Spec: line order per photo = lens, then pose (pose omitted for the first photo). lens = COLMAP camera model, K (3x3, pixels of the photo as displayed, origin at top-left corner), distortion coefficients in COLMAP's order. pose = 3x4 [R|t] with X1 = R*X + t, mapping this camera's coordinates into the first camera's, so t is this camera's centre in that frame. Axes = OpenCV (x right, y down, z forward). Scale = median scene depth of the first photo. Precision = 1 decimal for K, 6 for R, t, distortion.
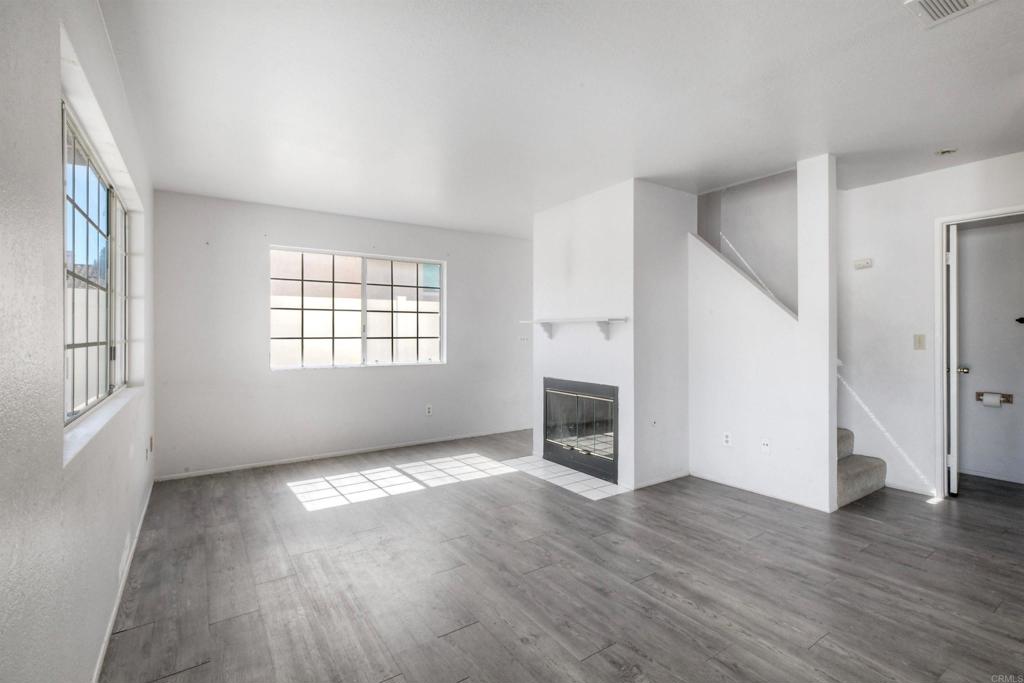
lens RADIAL K [[473.4, 0, 523.1], [0, 473.4, 334.7], [0, 0, 1]] dist [0.003840, -0.000219]
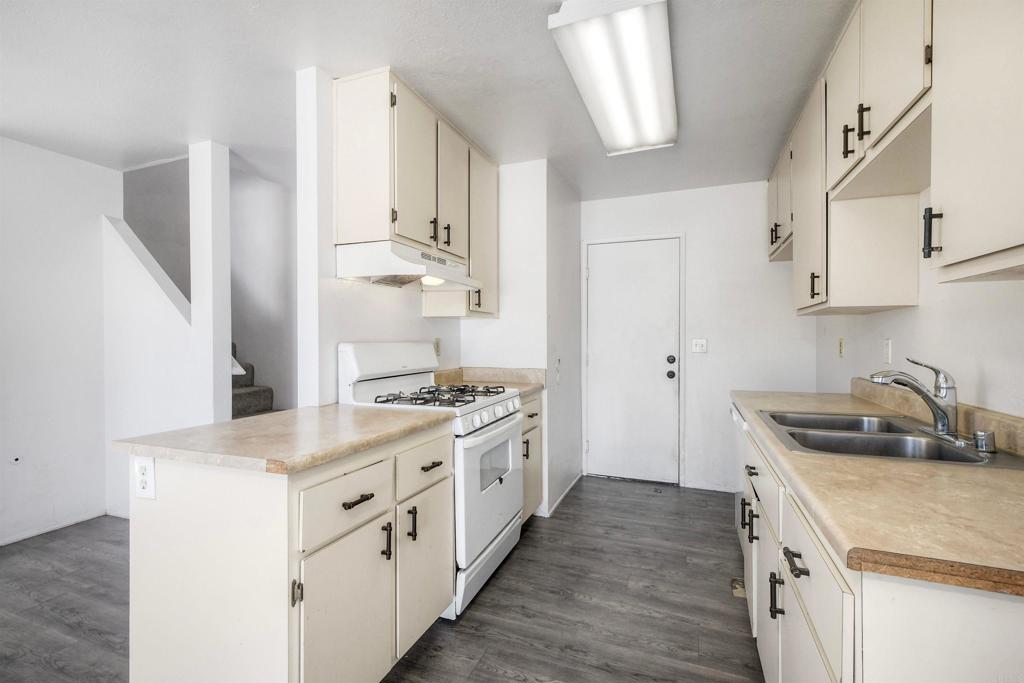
lens RADIAL K [[454.4, 0, 512.0], [0, 454.4, 341.5], [0, 0, 1]] dist [0.002165, -0.000162]
pose [[0.828482, -0.005683, 0.559987, 0.506972], [0.002585, 0.999977, 0.006325, -0.001484], [-0.560009, -0.003792, 0.828478, -0.029768]]
